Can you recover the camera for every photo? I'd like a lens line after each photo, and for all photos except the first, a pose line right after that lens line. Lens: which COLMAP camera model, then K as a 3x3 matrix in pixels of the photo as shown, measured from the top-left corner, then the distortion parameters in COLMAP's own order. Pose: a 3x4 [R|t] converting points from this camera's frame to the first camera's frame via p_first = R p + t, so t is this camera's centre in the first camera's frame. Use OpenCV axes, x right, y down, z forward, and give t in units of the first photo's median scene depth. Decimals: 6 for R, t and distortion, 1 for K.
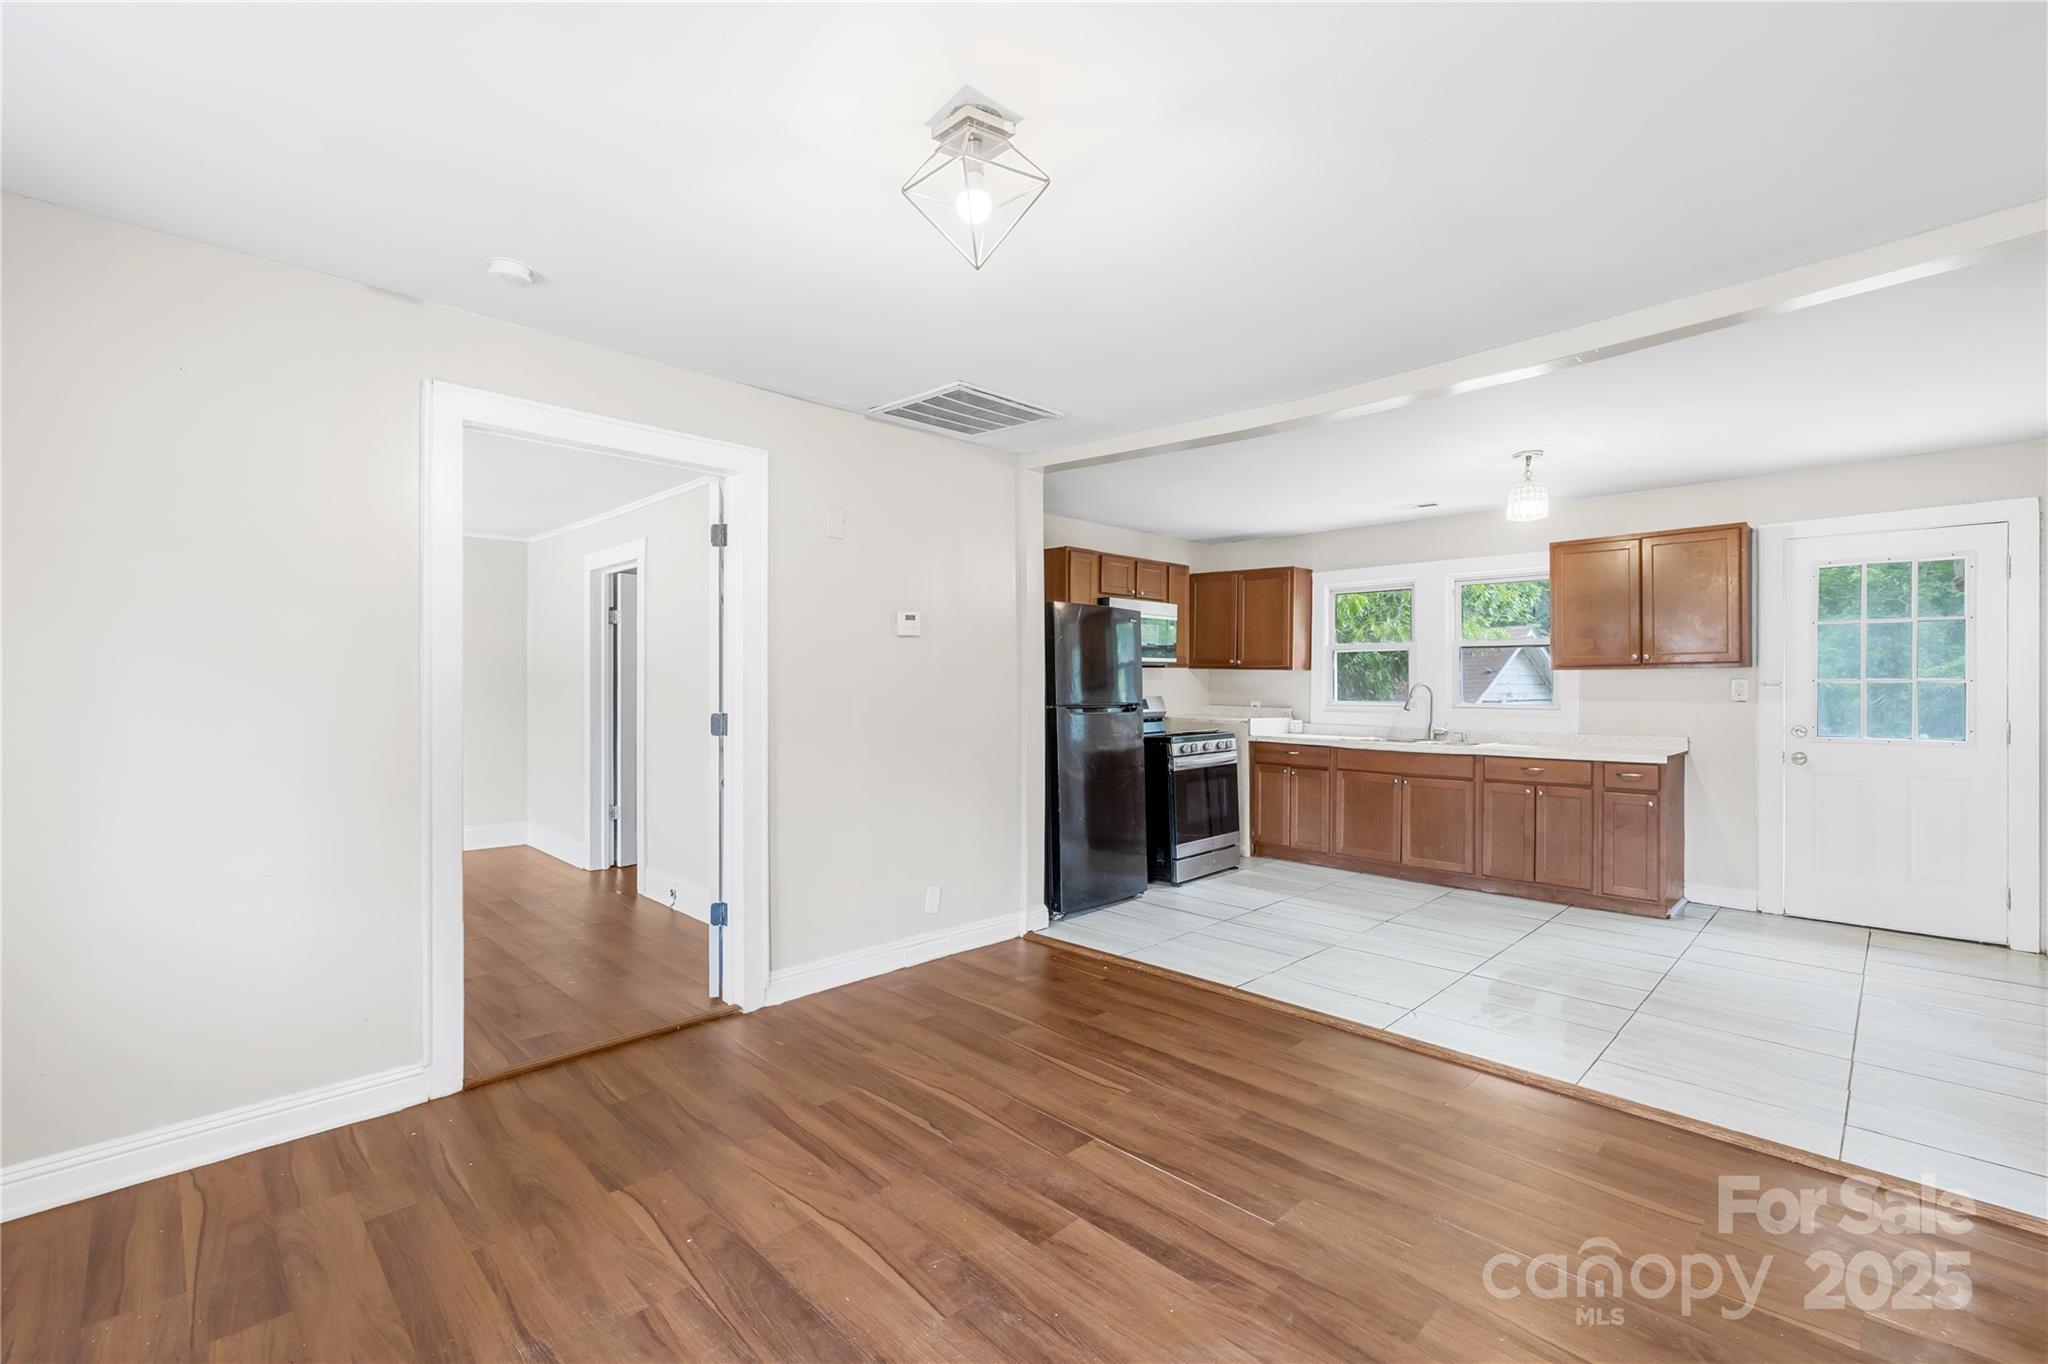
lens RADIAL K [[874.9, 0, 1013.1], [0, 874.9, 676.7], [0, 0, 1]] dist [0.000556, 0.000052]
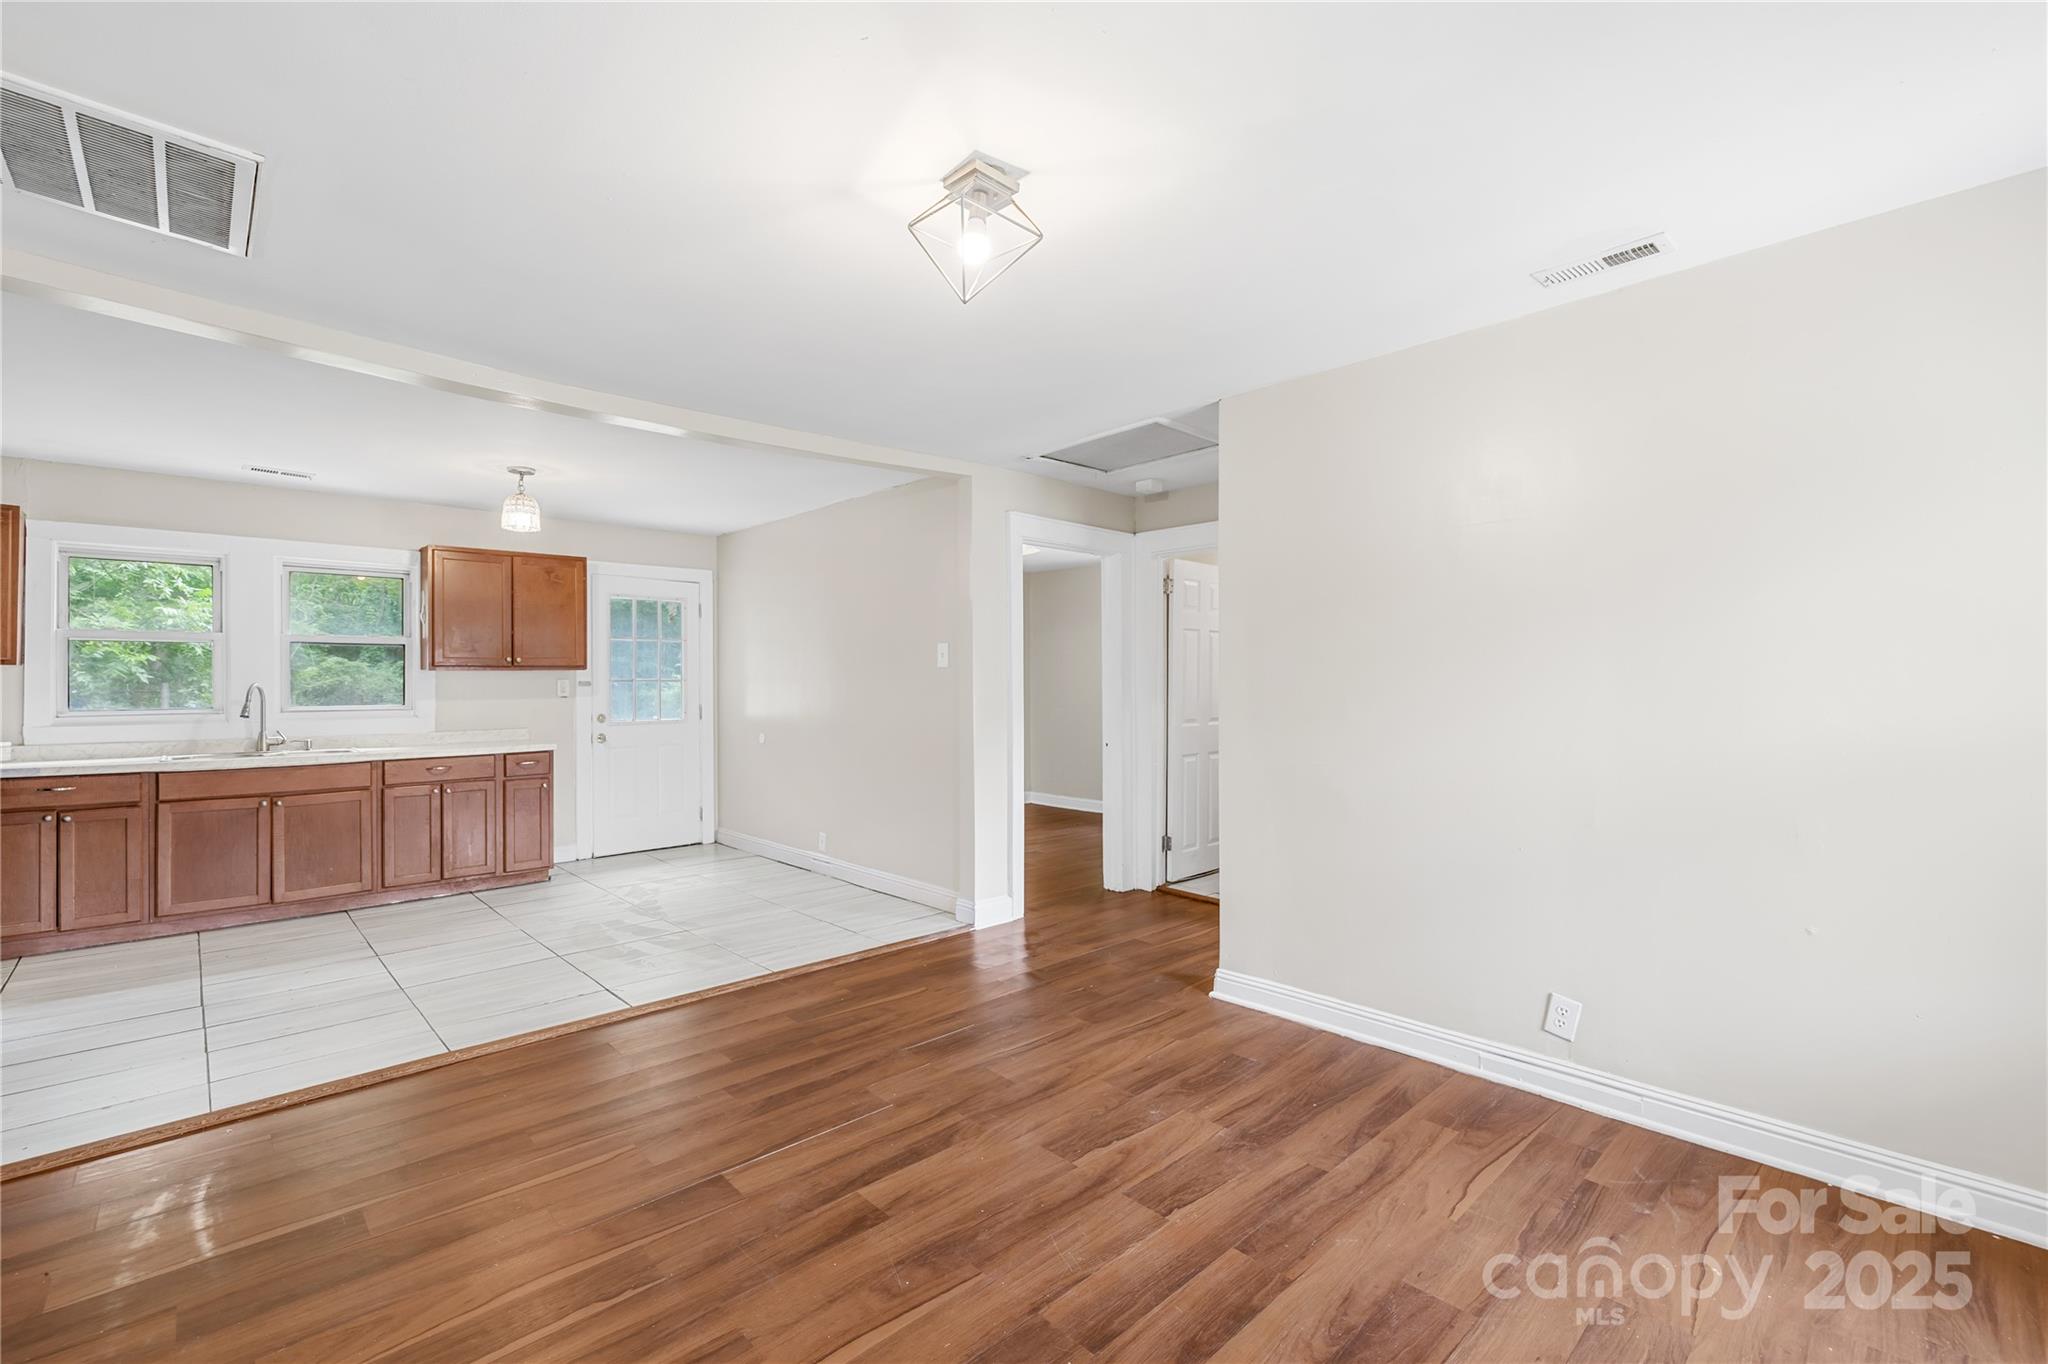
lens RADIAL K [[886.8, 0, 985.4], [0, 886.8, 683.6], [0, 0, 1]] dist [-0.000250, -0.000112]
pose [[0.042505, -0.005591, 0.999081, -0.362625], [-0.003829, 0.999976, 0.005759, -0.000535], [-0.999089, -0.004071, 0.042483, 0.295564]]
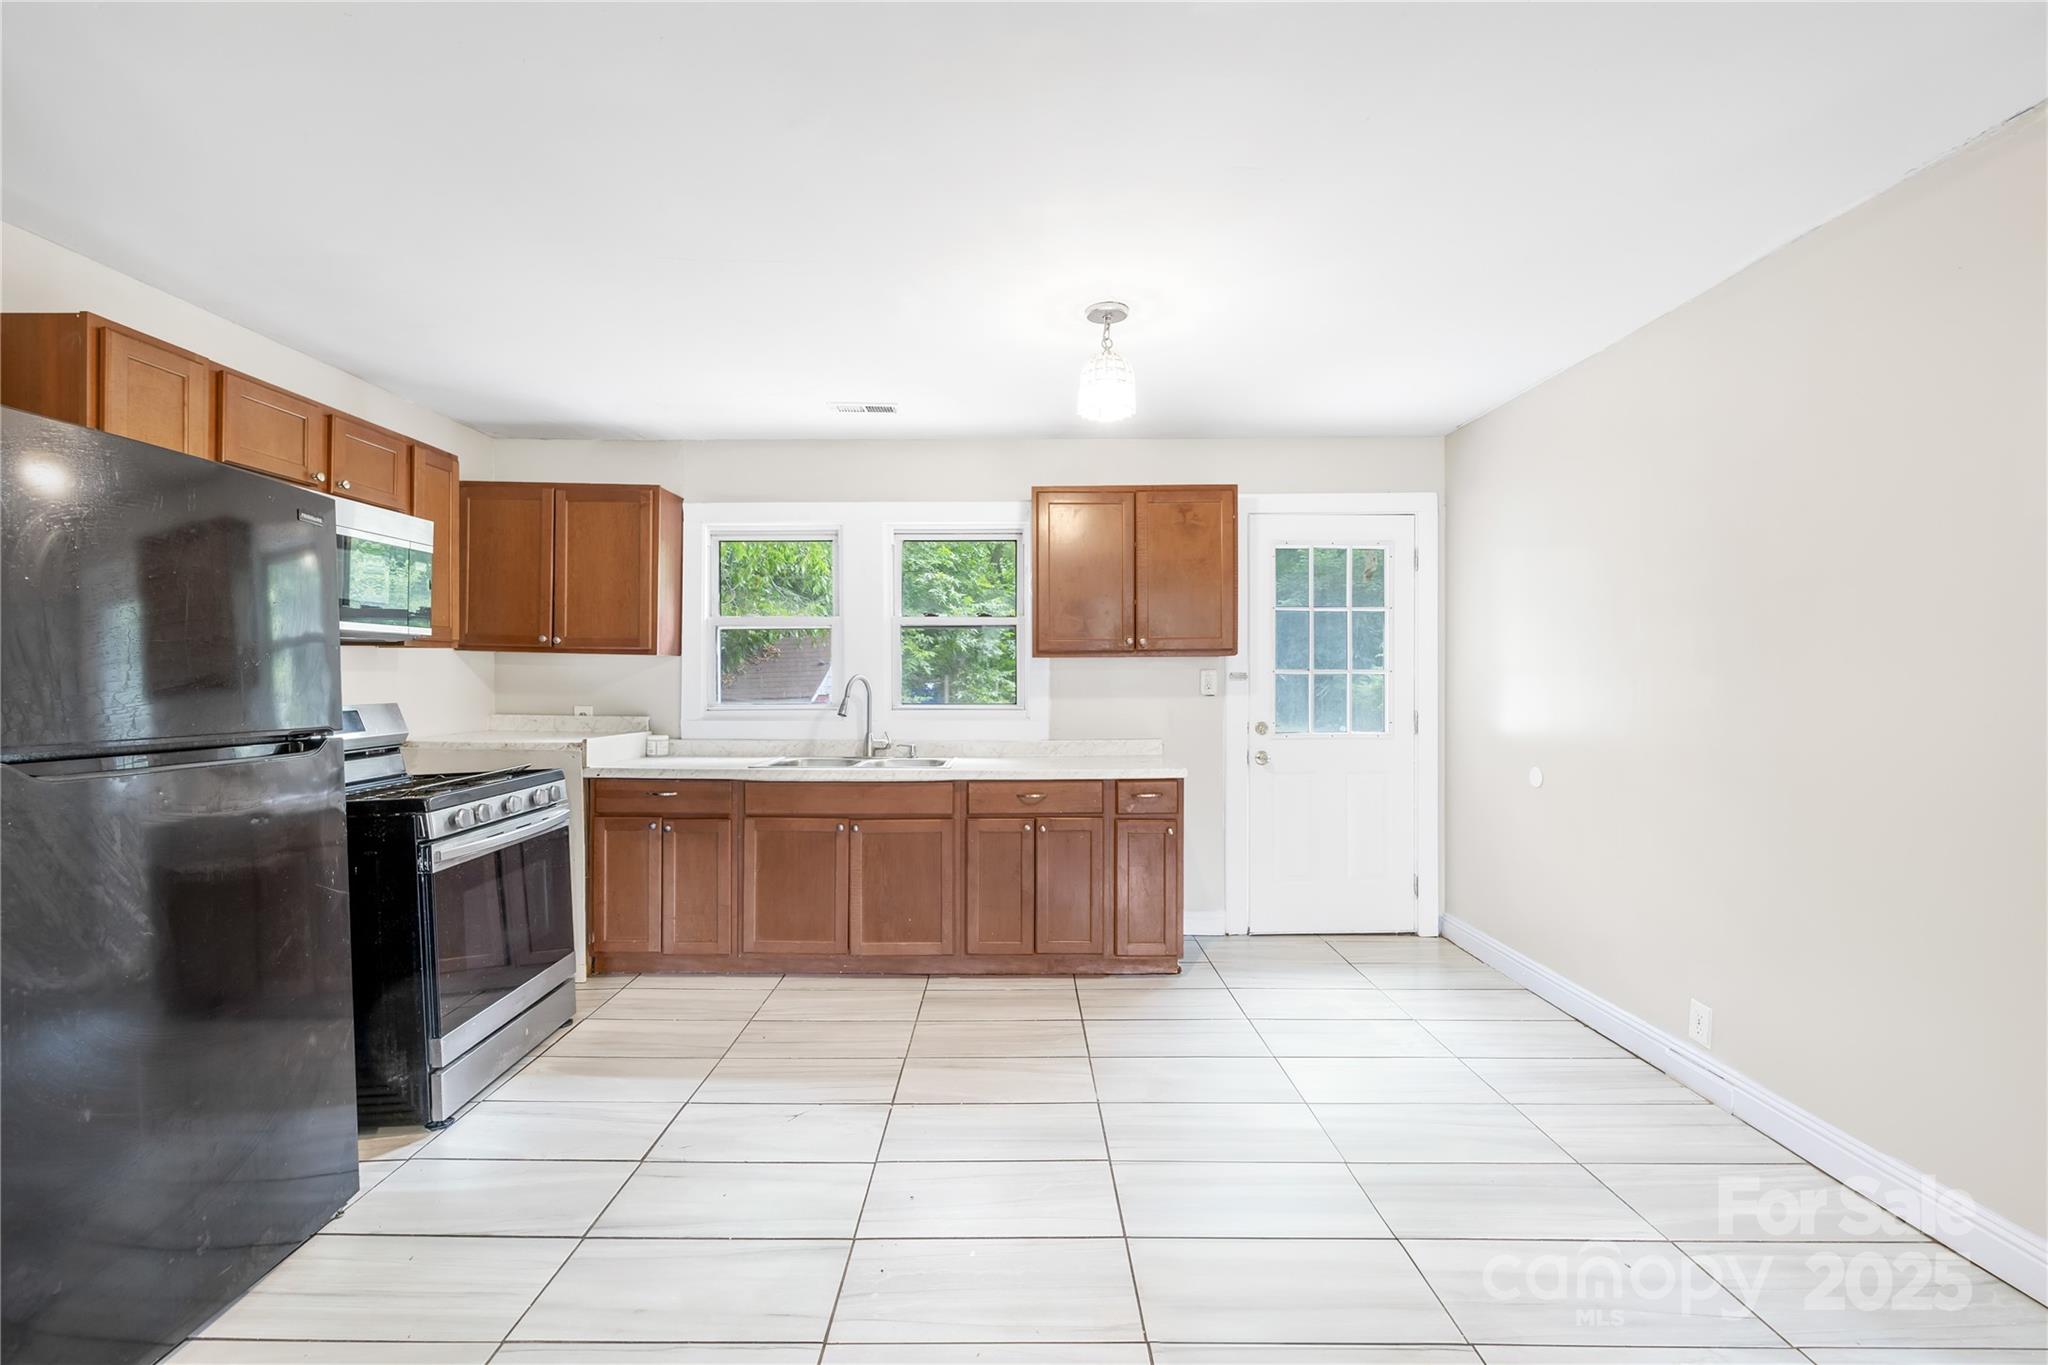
lens RADIAL K [[862.4, 0, 1021.8], [0, 862.4, 675.7], [0, 0, 1]] dist [0.001124, 0.000114]
pose [[0.695477, -0.003417, 0.718540, 0.075006], [-0.002208, 0.999974, 0.006893, 0.002511], [-0.718545, -0.006380, 0.695451, 0.467958]]
